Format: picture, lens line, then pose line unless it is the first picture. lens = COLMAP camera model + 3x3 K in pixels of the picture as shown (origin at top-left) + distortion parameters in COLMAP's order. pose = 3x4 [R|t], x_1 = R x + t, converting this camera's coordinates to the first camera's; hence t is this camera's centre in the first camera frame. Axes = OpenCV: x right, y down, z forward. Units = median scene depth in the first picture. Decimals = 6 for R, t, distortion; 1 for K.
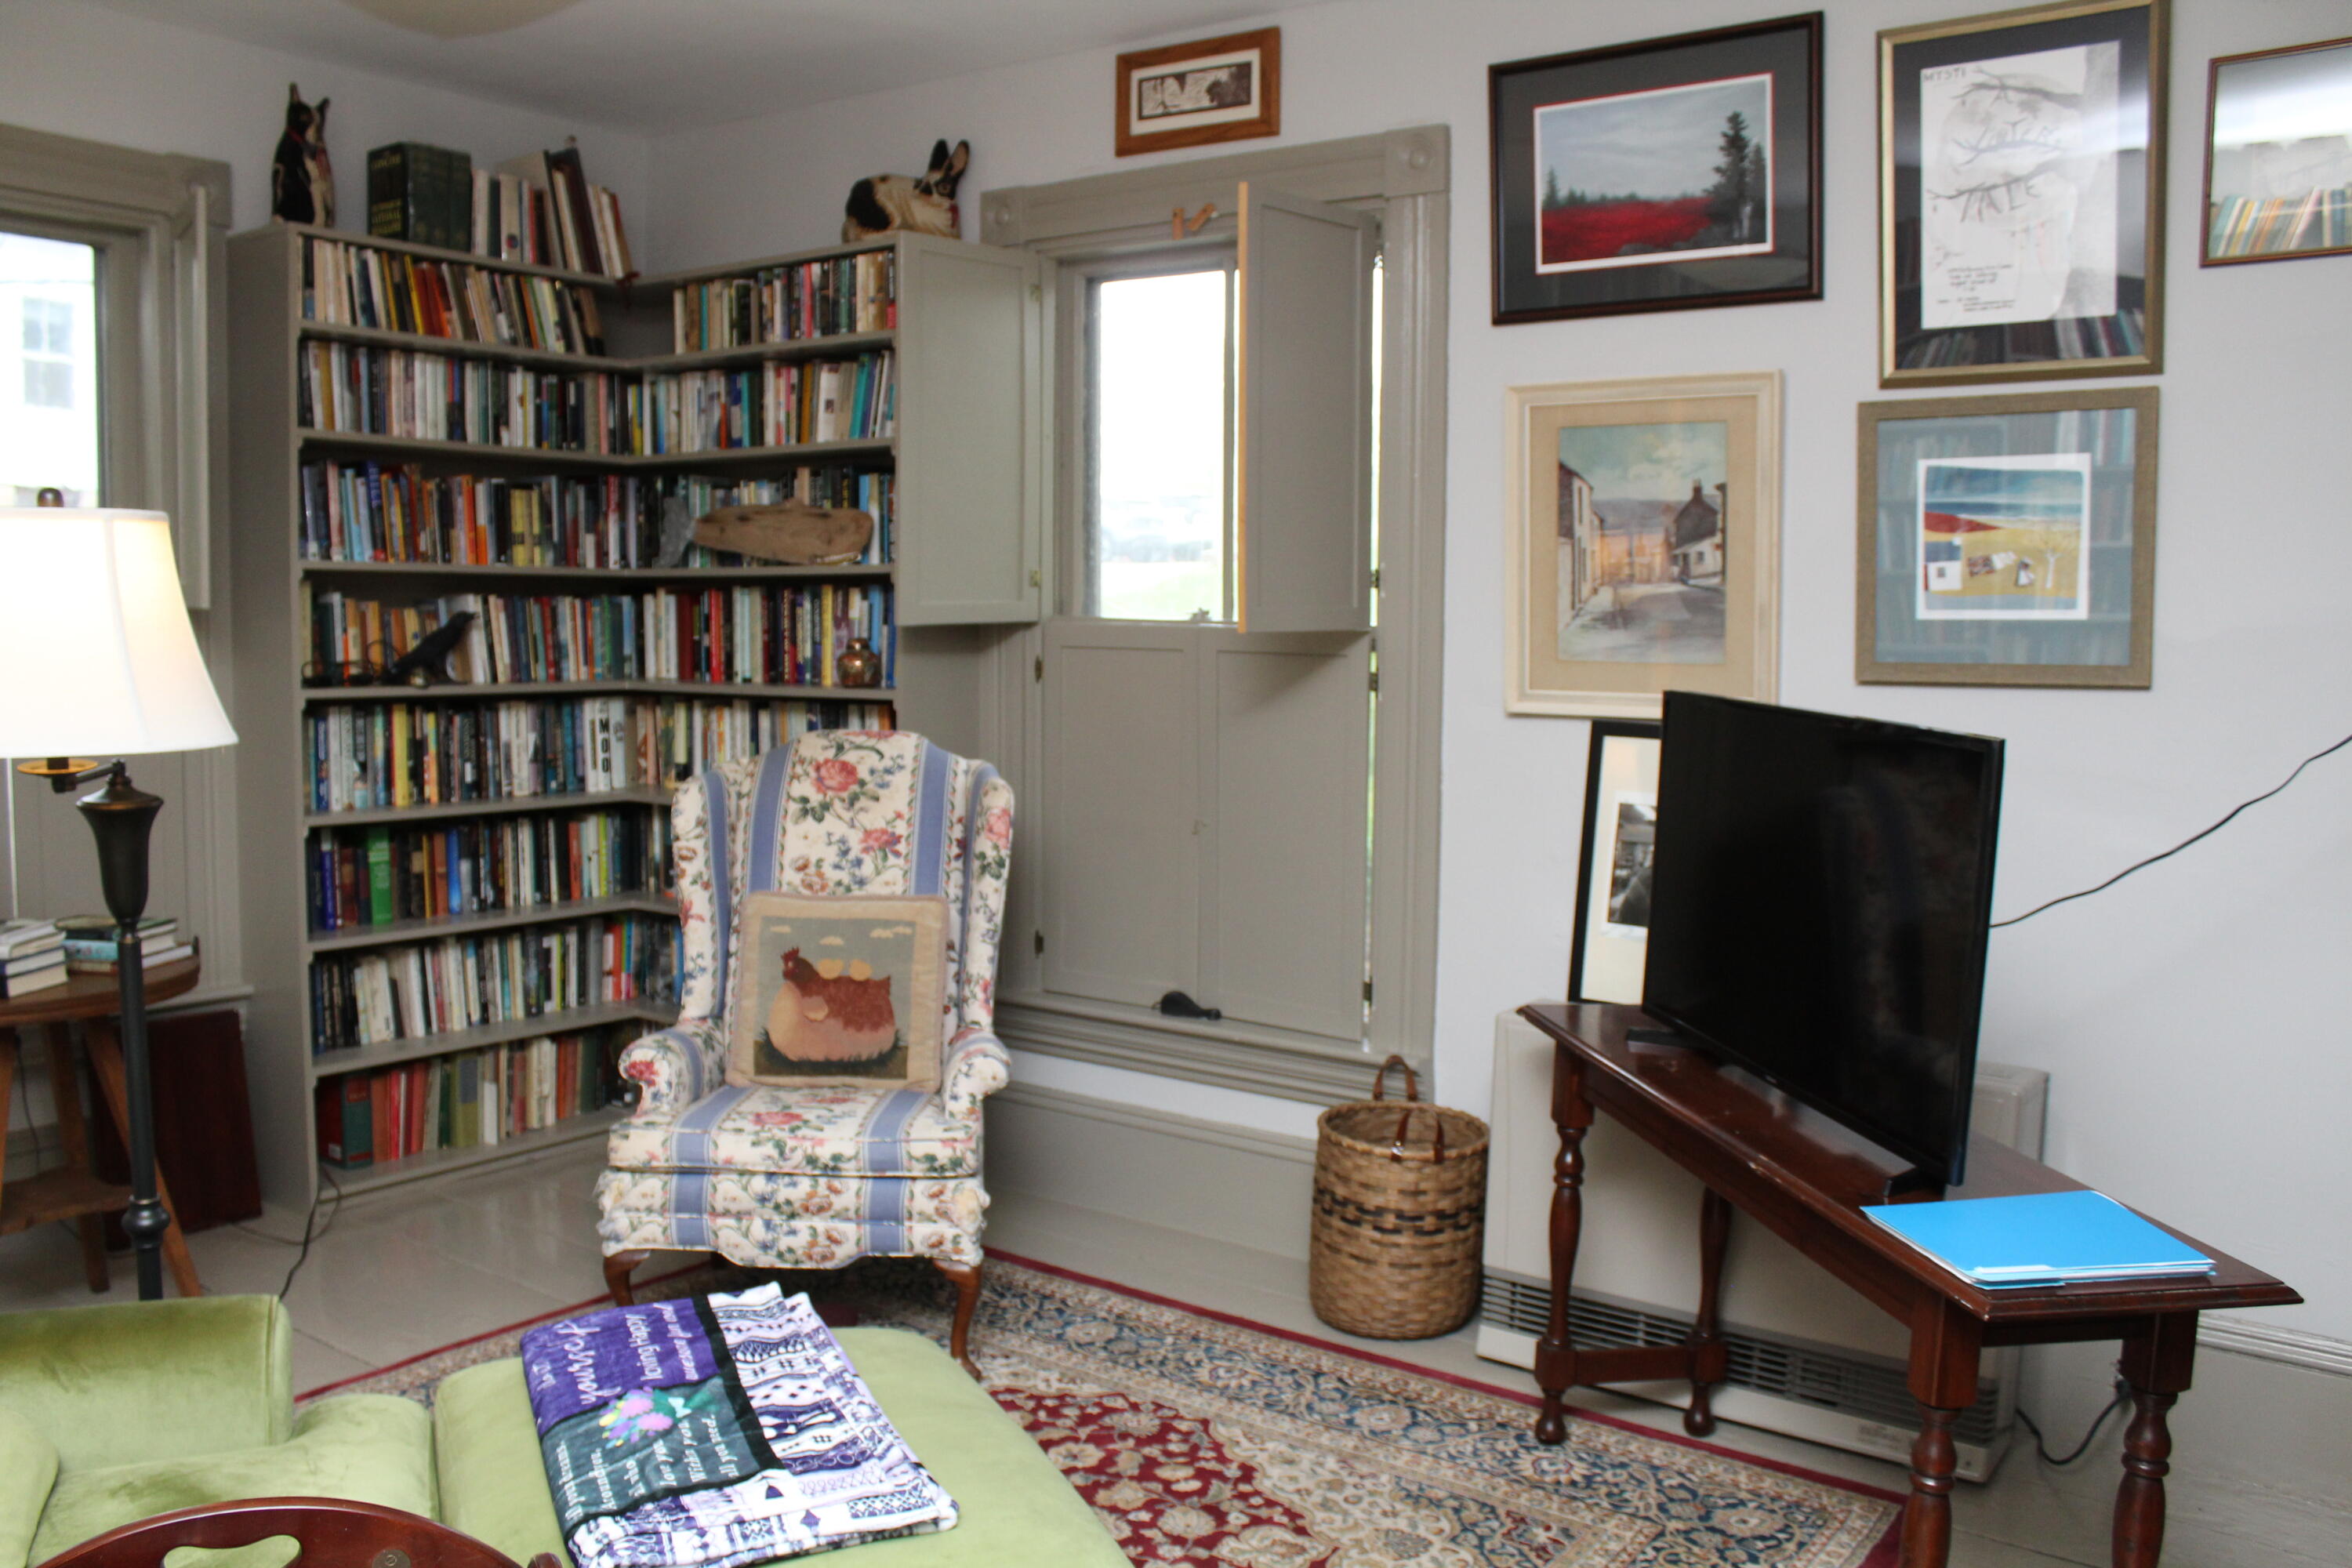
lens RADIAL K [[1951.9, 0, 1176.7], [0, 1951.9, 778.1], [0, 0, 1]] dist [-0.148828, 0.128062]
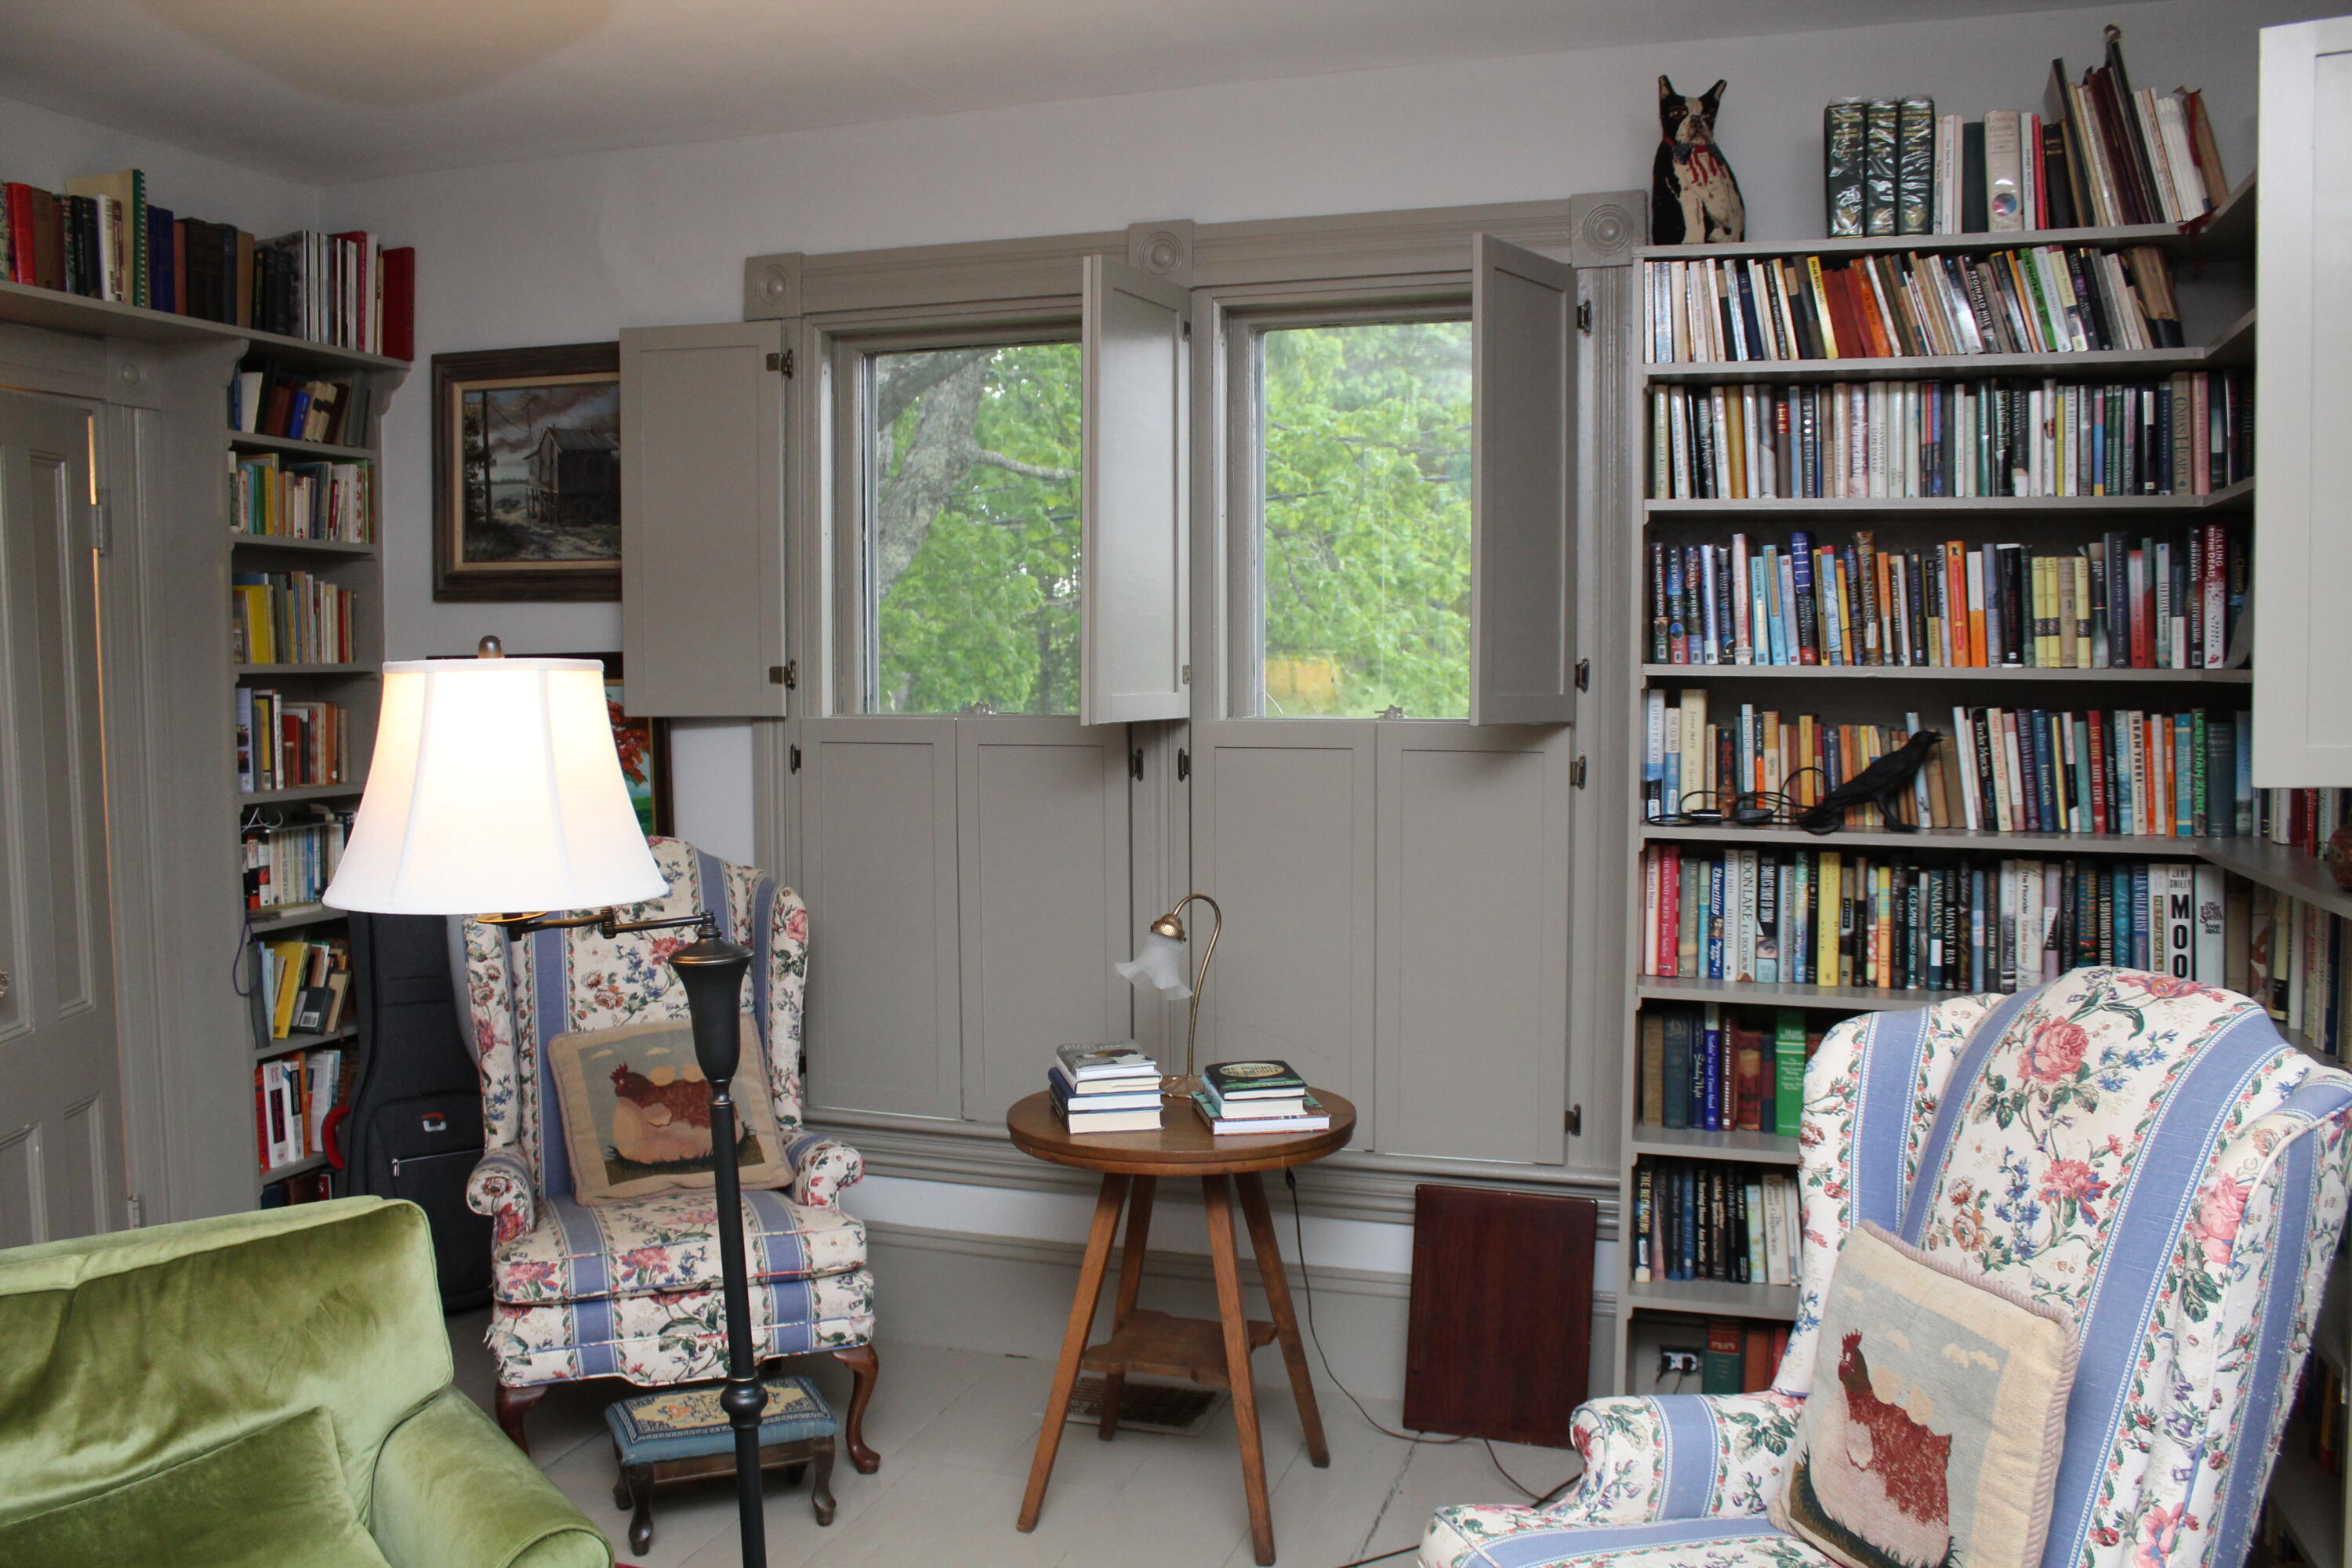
lens RADIAL K [[1951.9, 0, 1172.8], [0, 1951.9, 802.7], [0, 0, 1]] dist [-0.148828, 0.128062]
pose [[0.286694, 0.054777, -0.956455, 0.242265], [-0.075773, 0.996533, 0.034359, -0.064508], [0.955021, 0.062623, 0.289850, 0.528748]]
